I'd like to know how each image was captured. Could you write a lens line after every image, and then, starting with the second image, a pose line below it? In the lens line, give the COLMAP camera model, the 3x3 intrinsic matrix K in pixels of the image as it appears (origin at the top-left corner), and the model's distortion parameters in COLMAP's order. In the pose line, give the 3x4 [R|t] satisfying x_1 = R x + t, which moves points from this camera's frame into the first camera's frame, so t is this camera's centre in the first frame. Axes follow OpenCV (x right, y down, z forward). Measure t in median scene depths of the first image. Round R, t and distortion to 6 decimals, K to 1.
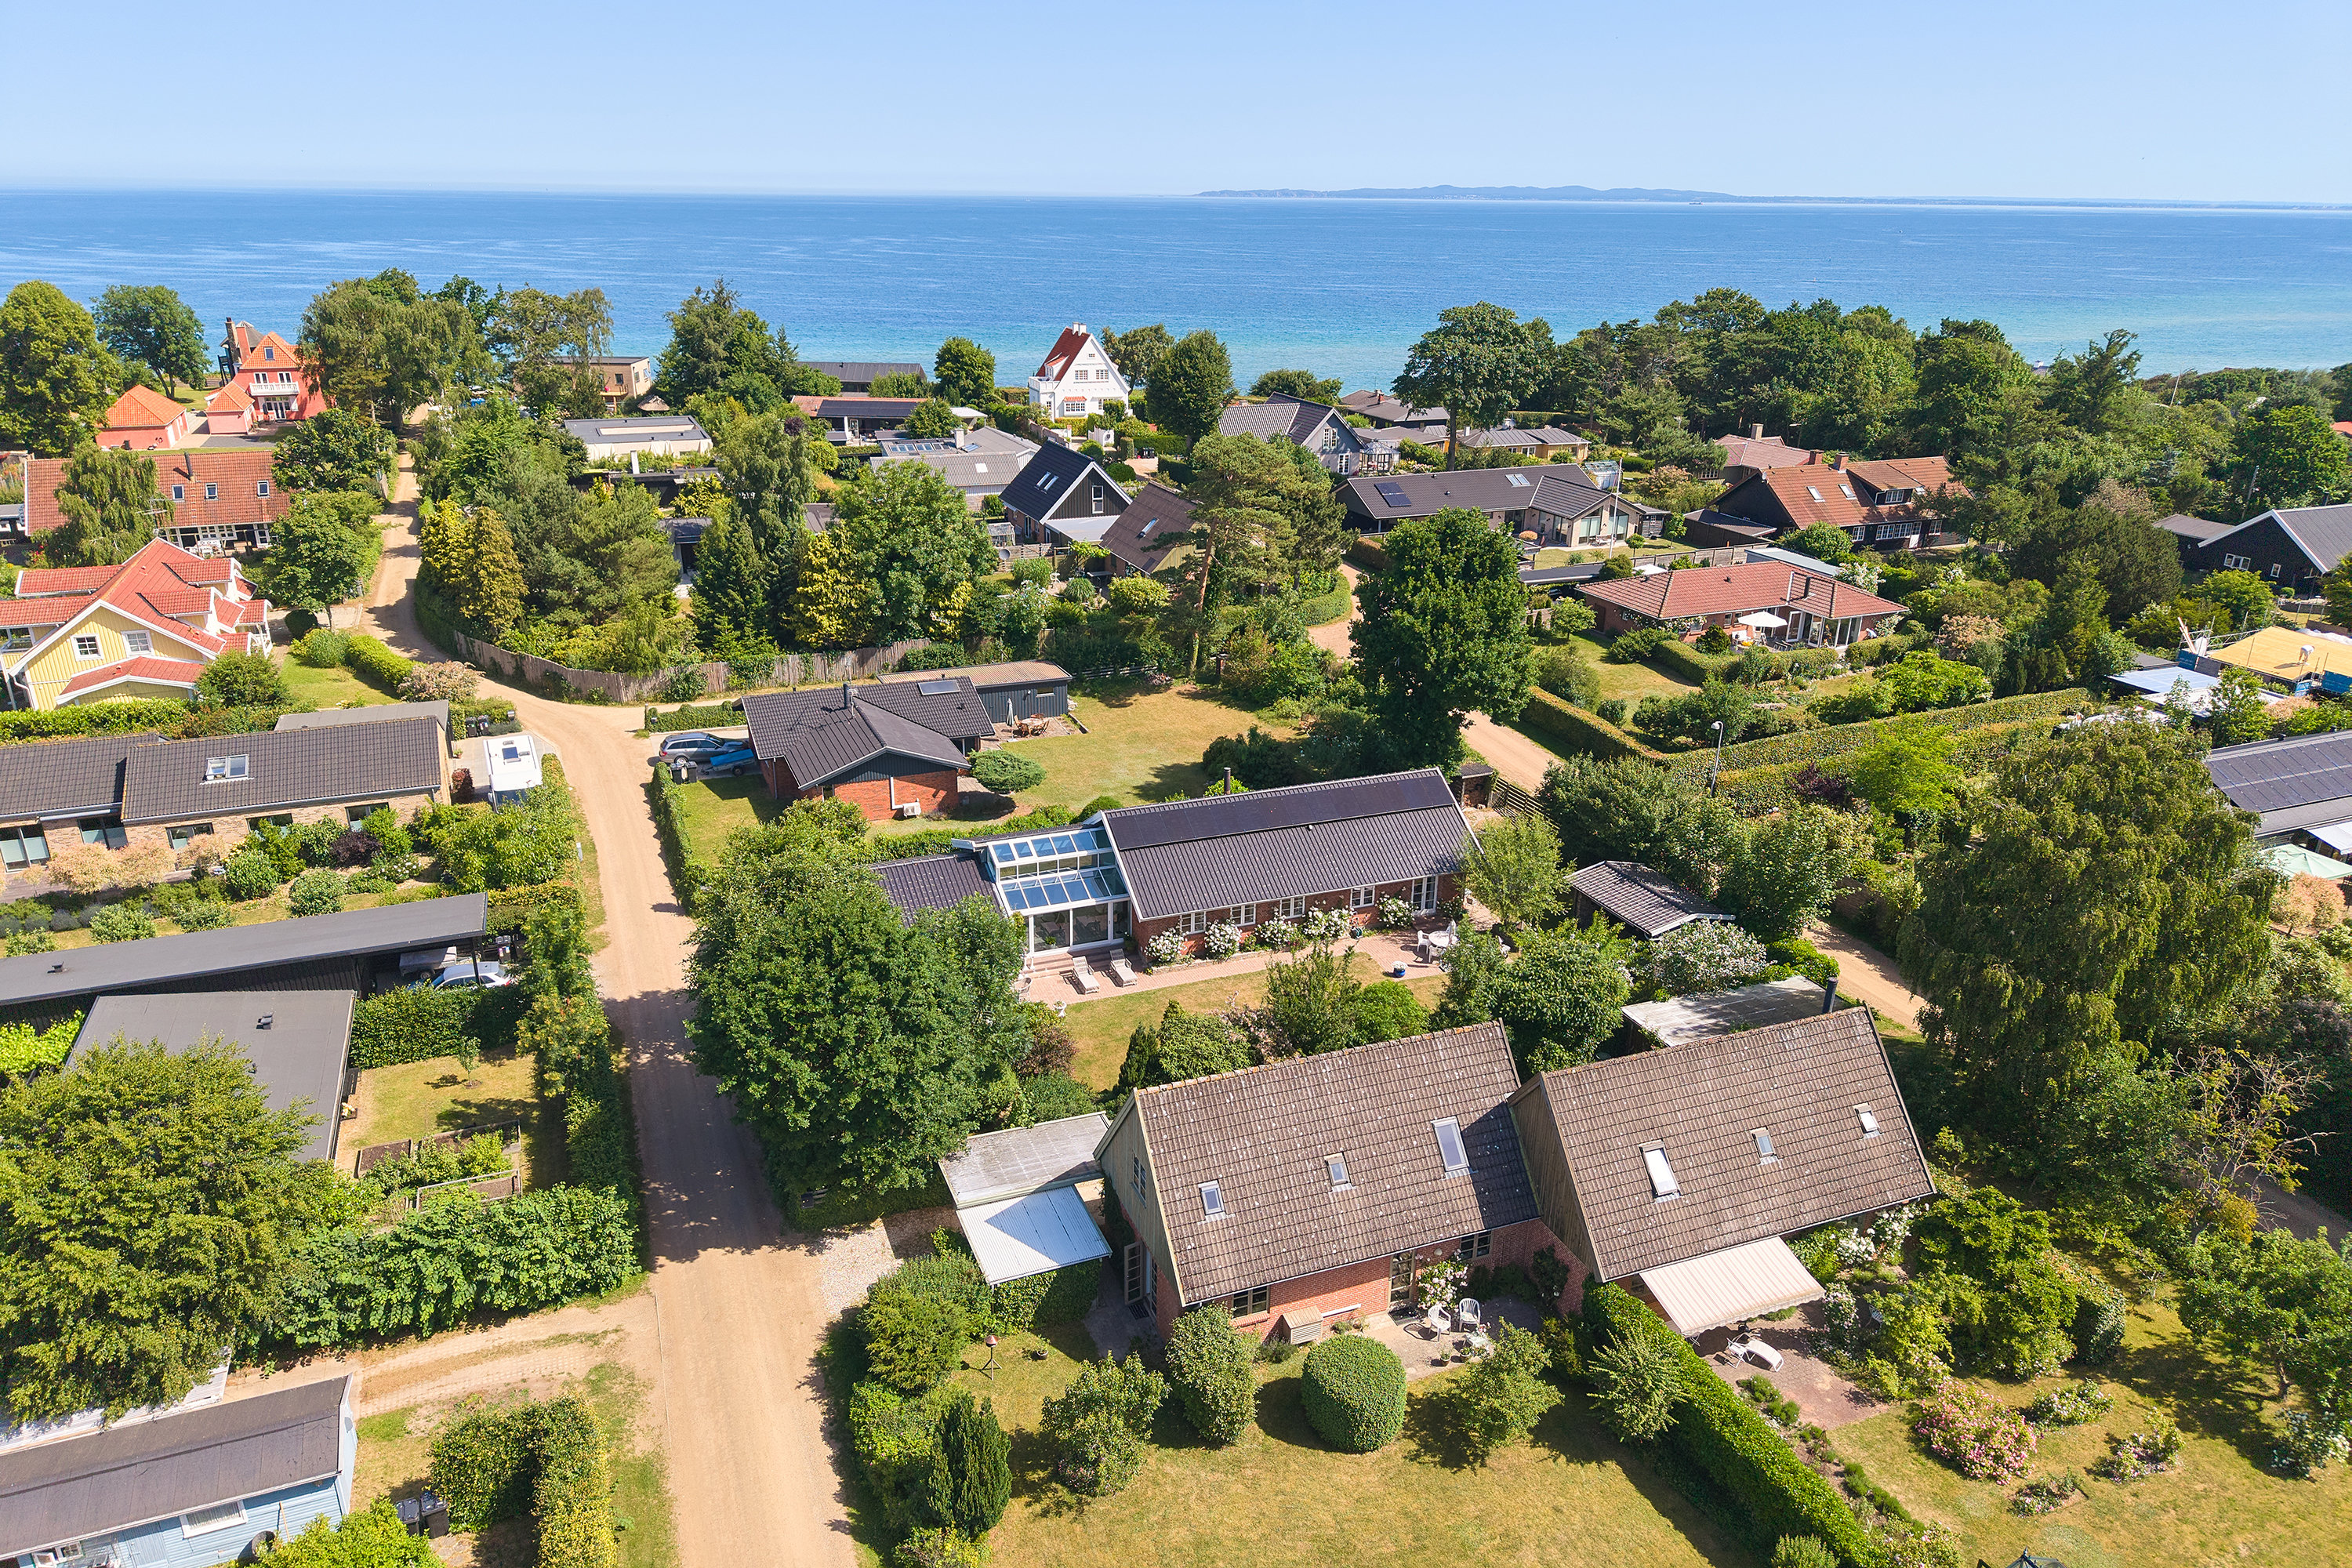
lens RADIAL K [[1585.3, 0, 1171.7], [0, 1585.3, 831.4], [0, 0, 1]] dist [0.032641, -0.032890]
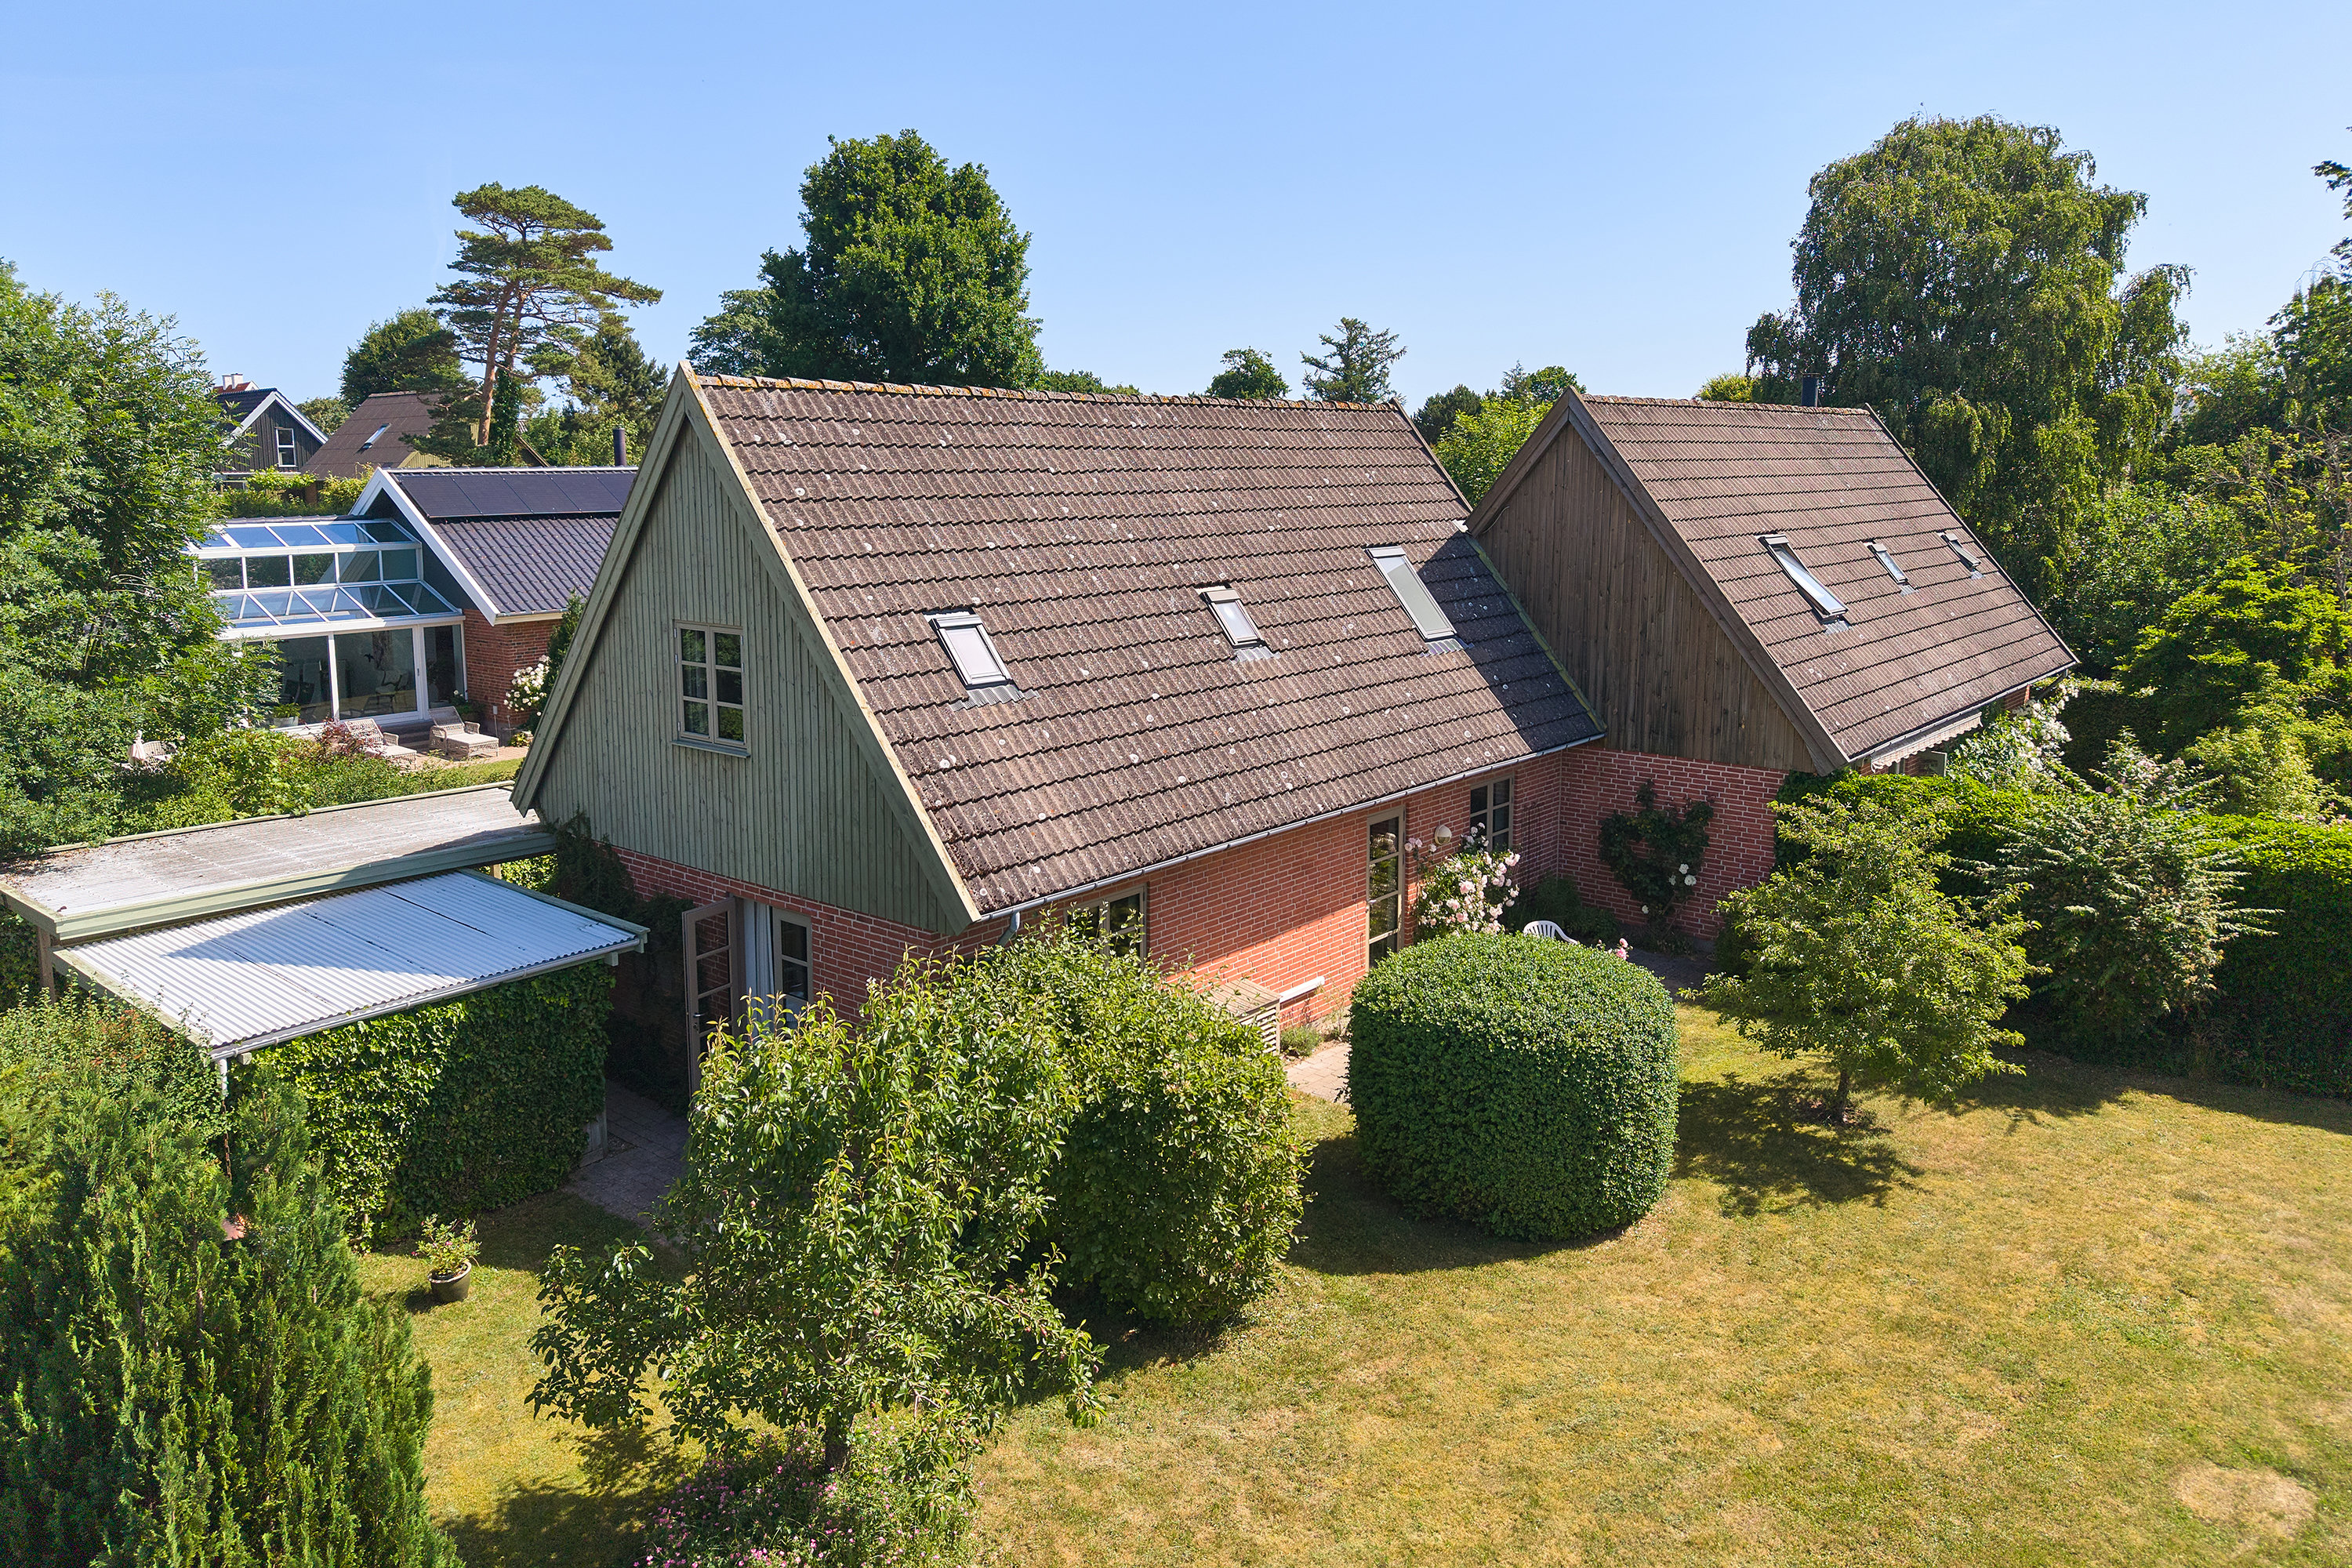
lens RADIAL K [[1585.3, 0, 1166.1], [0, 1585.3, 665.2], [0, 0, 1]] dist [0.032641, -0.032890]
pose [[0.884535, -0.069894, 0.461209, -0.062456], [0.190731, 0.956478, -0.220845, 0.214772], [-0.425700, 0.283312, 0.859368, 0.470743]]
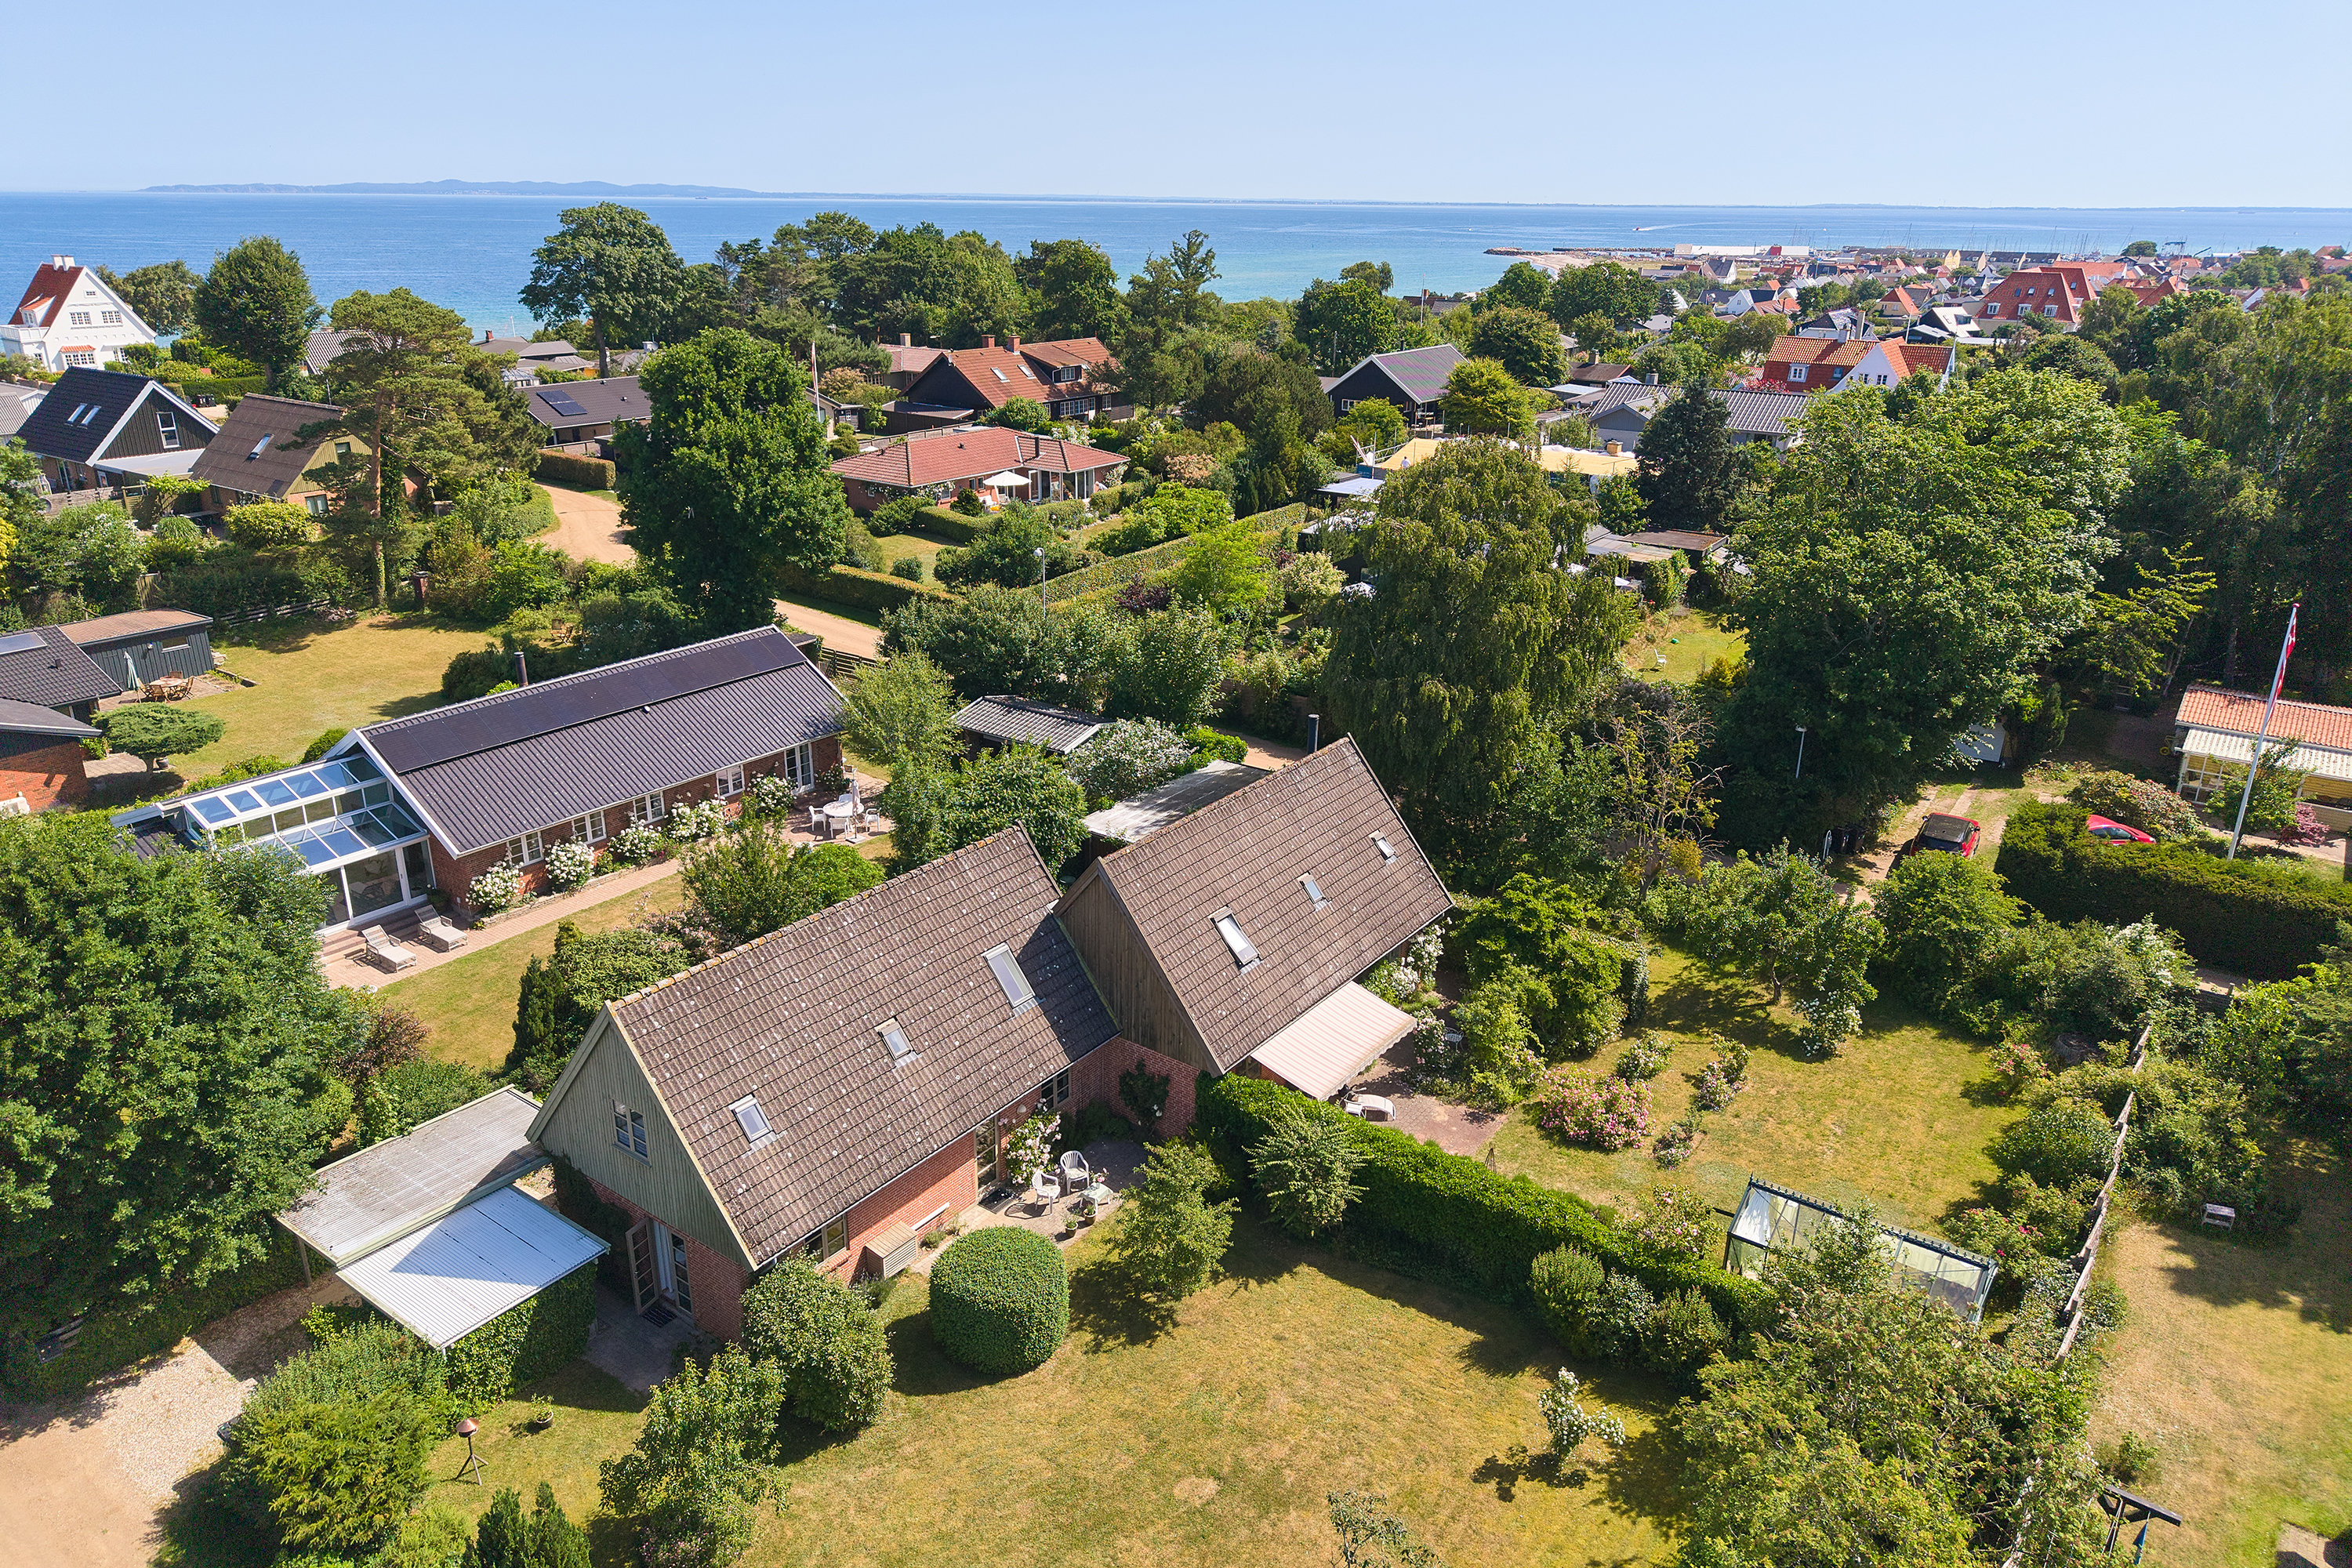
lens RADIAL K [[1585.3, 0, 1180.3], [0, 1585.3, 779.2], [0, 0, 1]] dist [0.032641, -0.032890]
pose [[0.844302, -0.188570, 0.501593, -0.097365], [0.203879, 0.978683, 0.024749, 0.069513], [-0.495568, 0.081368, 0.864750, 0.179650]]
